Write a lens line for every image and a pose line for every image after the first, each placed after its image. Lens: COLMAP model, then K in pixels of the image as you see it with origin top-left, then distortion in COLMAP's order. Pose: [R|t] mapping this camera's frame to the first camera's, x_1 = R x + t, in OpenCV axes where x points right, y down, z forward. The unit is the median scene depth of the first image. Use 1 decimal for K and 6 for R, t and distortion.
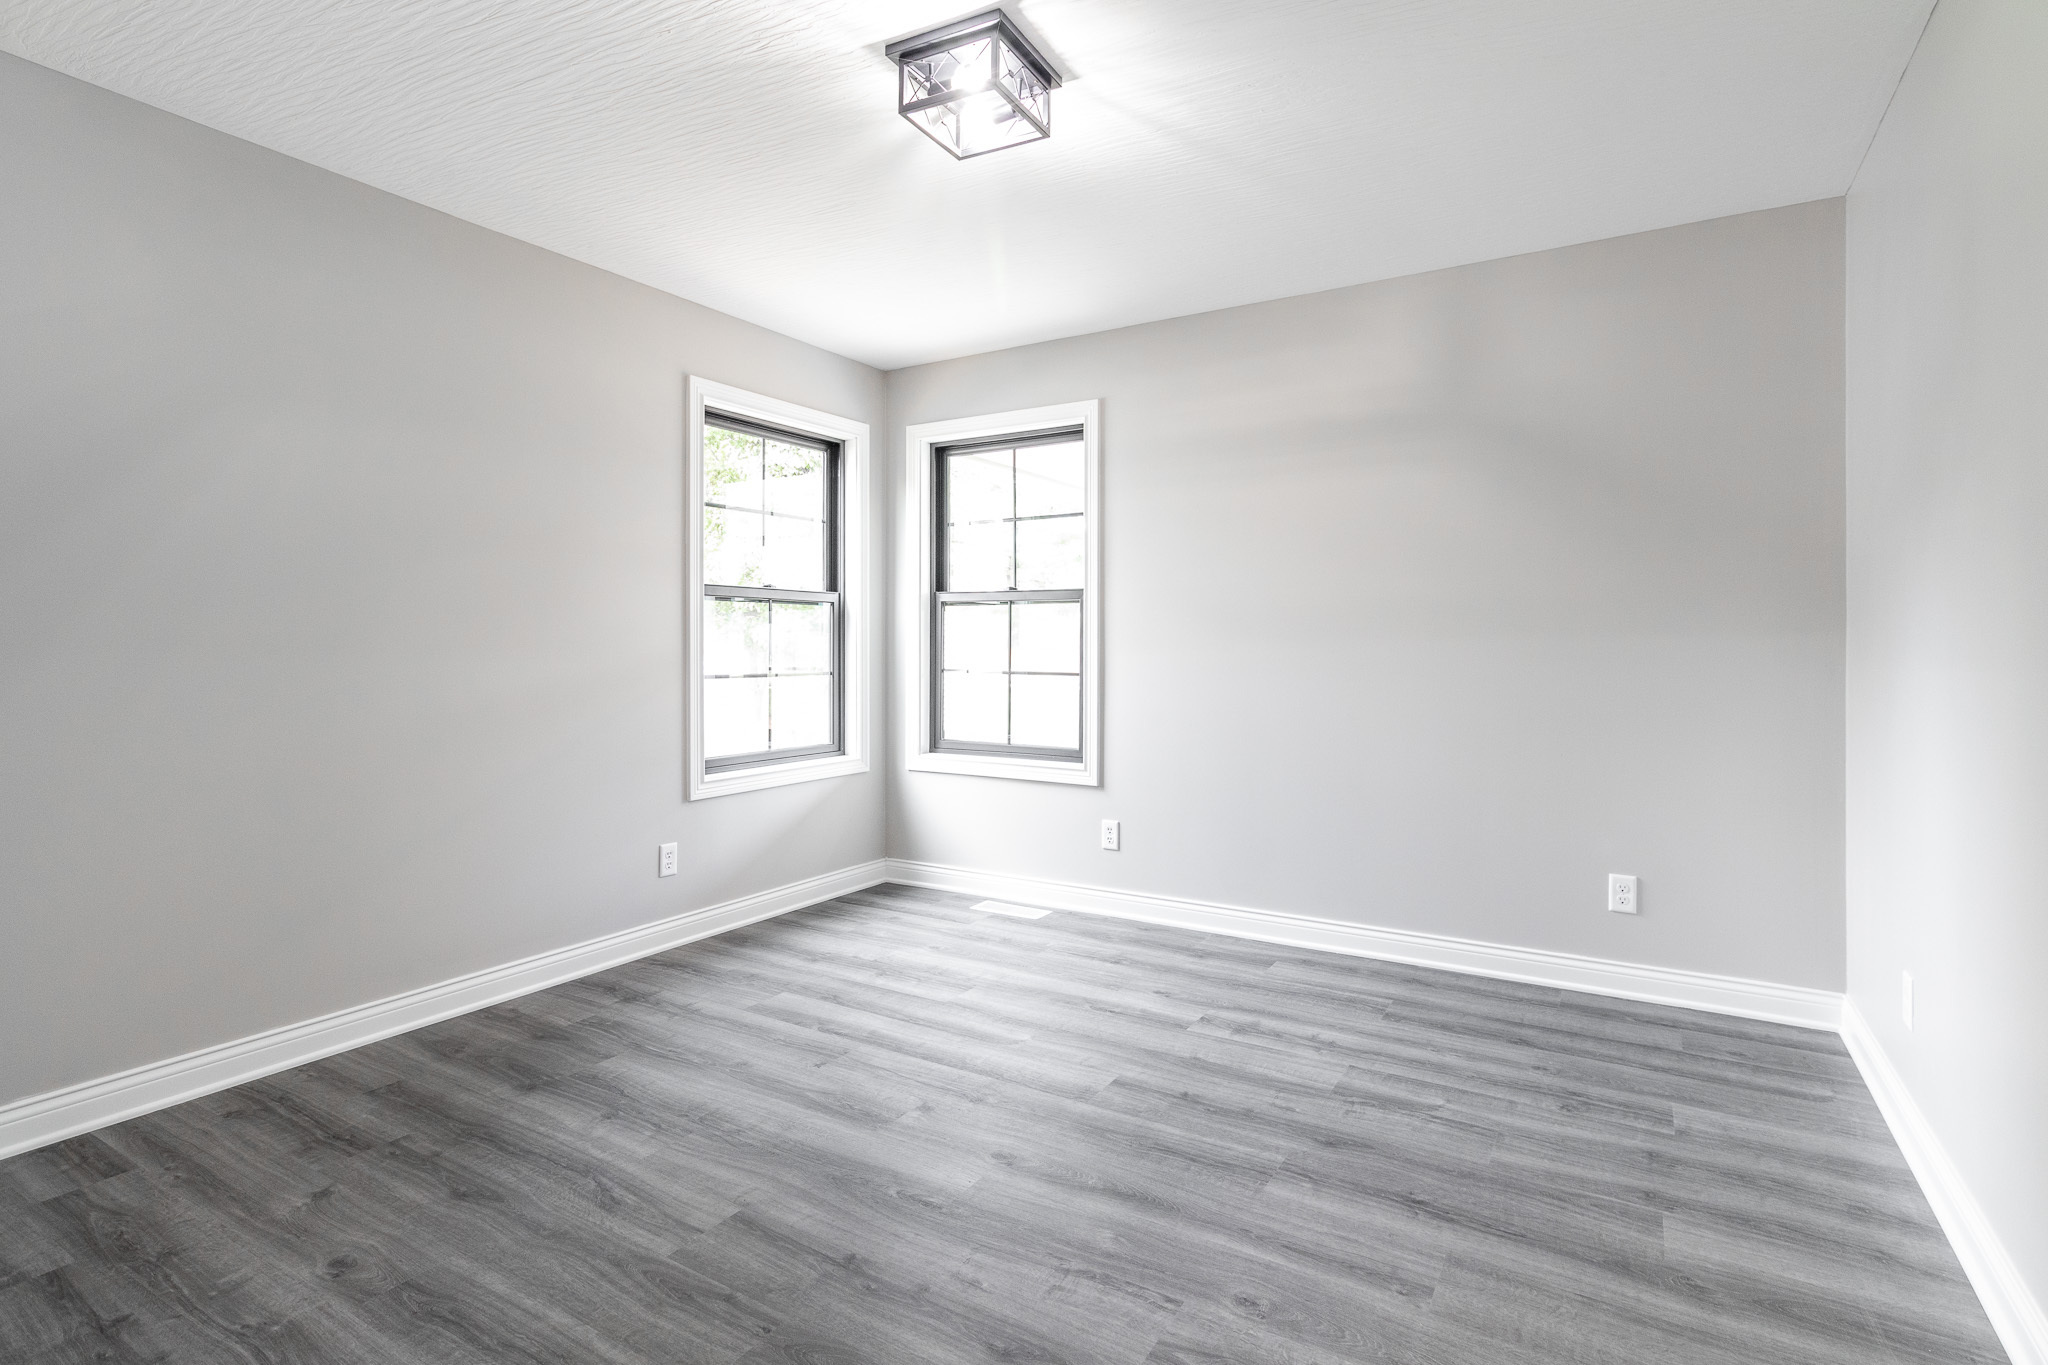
lens RADIAL K [[985.7, 0, 1028.5], [0, 985.7, 667.4], [0, 0, 1]] dist [-0.002903, 0.000259]
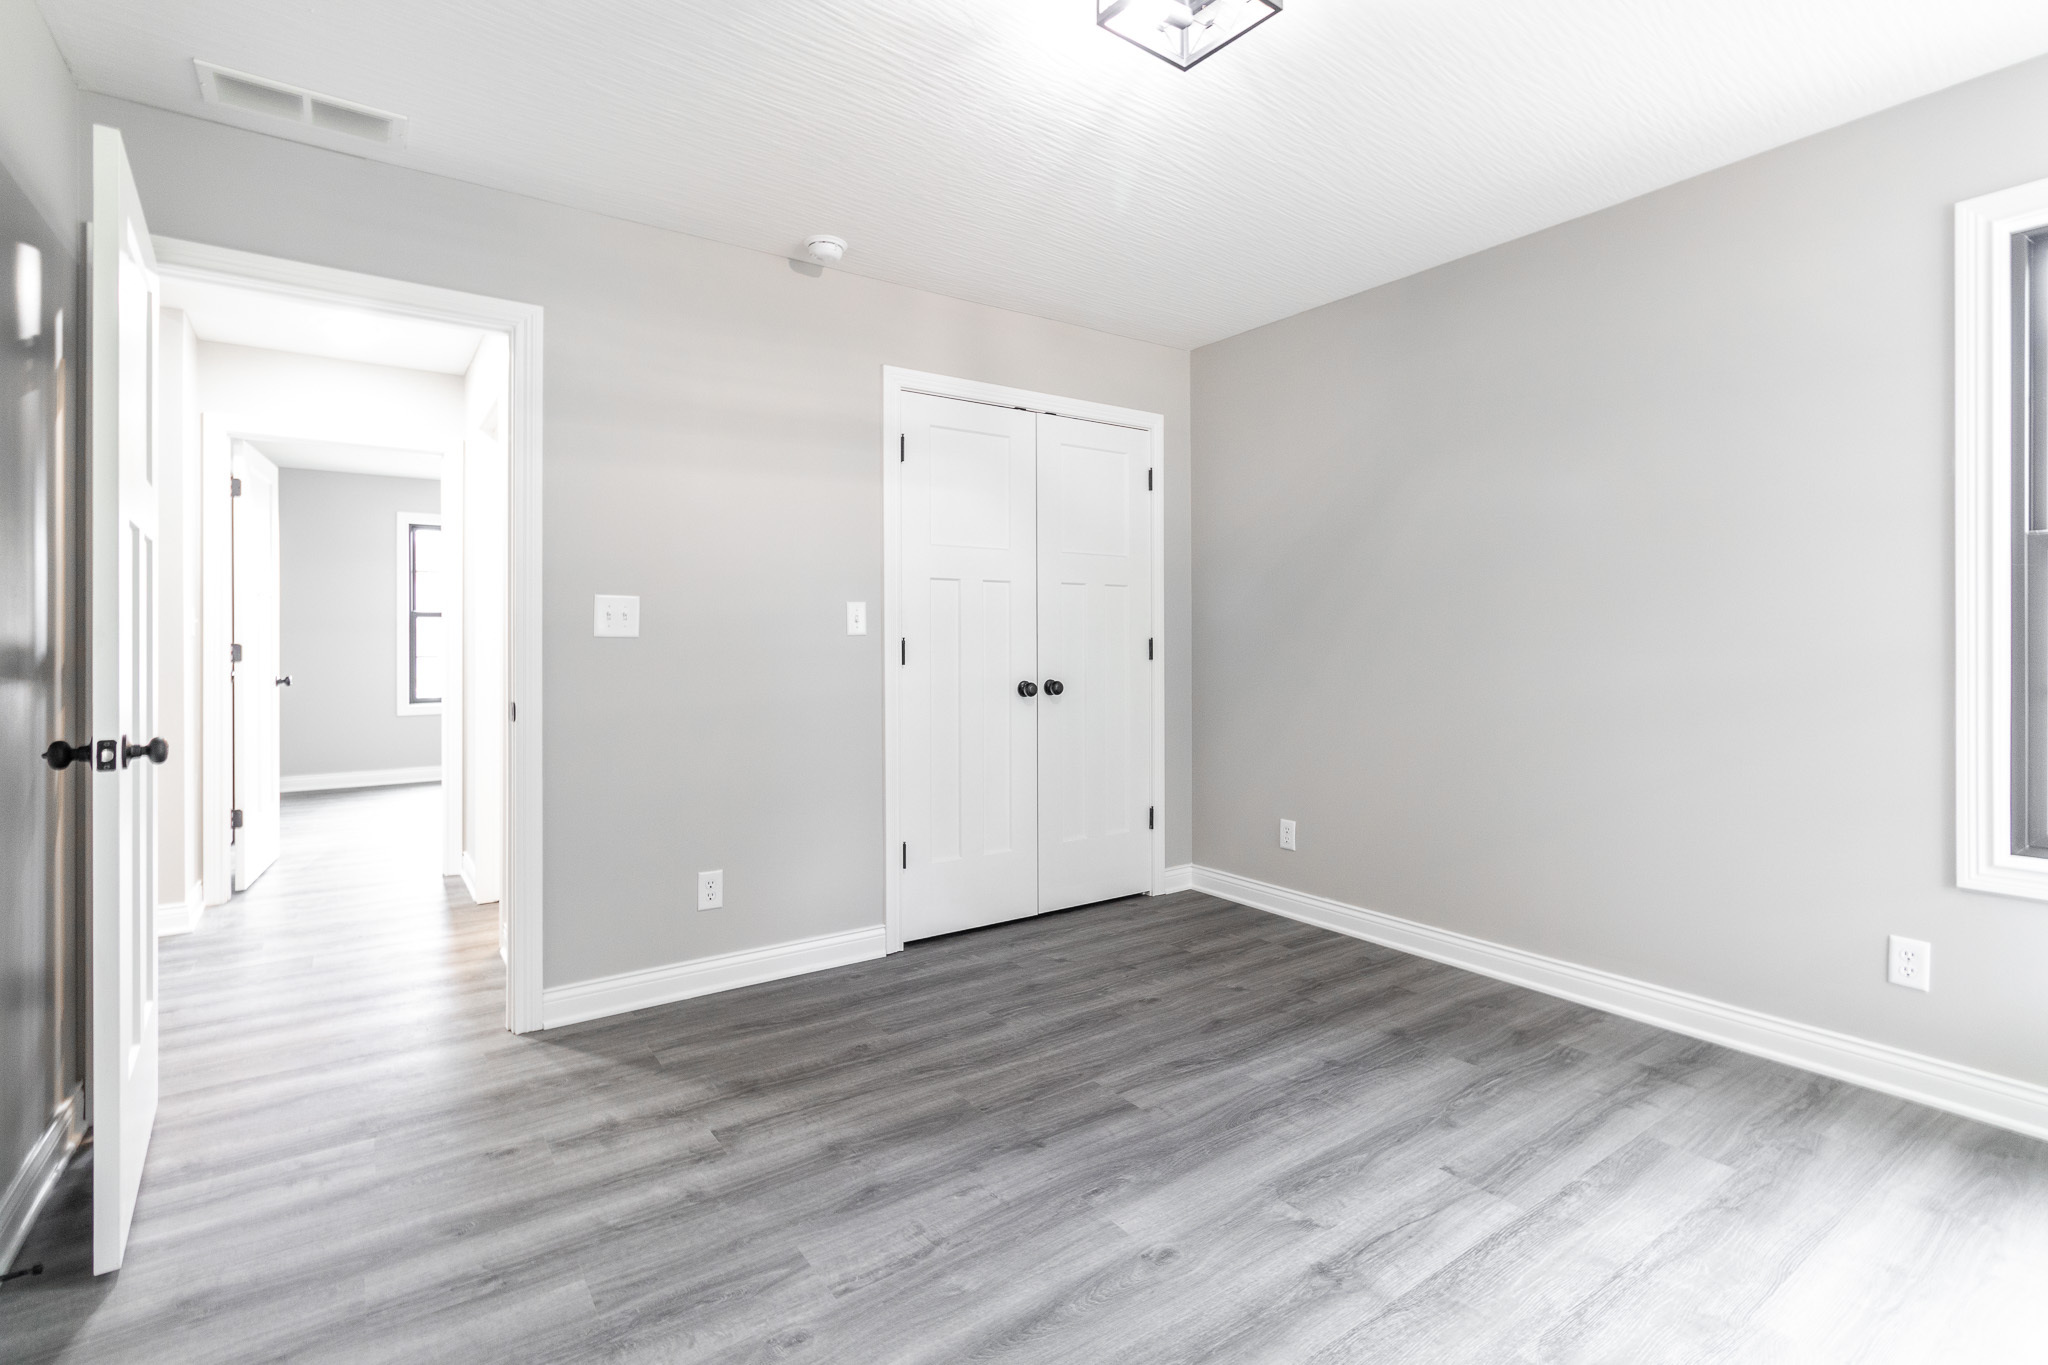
lens RADIAL K [[985.7, 0, 1069.0], [0, 985.7, 647.4], [0, 0, 1]] dist [-0.002903, 0.000259]
pose [[-0.371115, 0.009677, -0.928536, 0.790272], [-0.021613, 0.999585, 0.019056, -0.028497], [0.928335, 0.027140, -0.370752, 1.256849]]
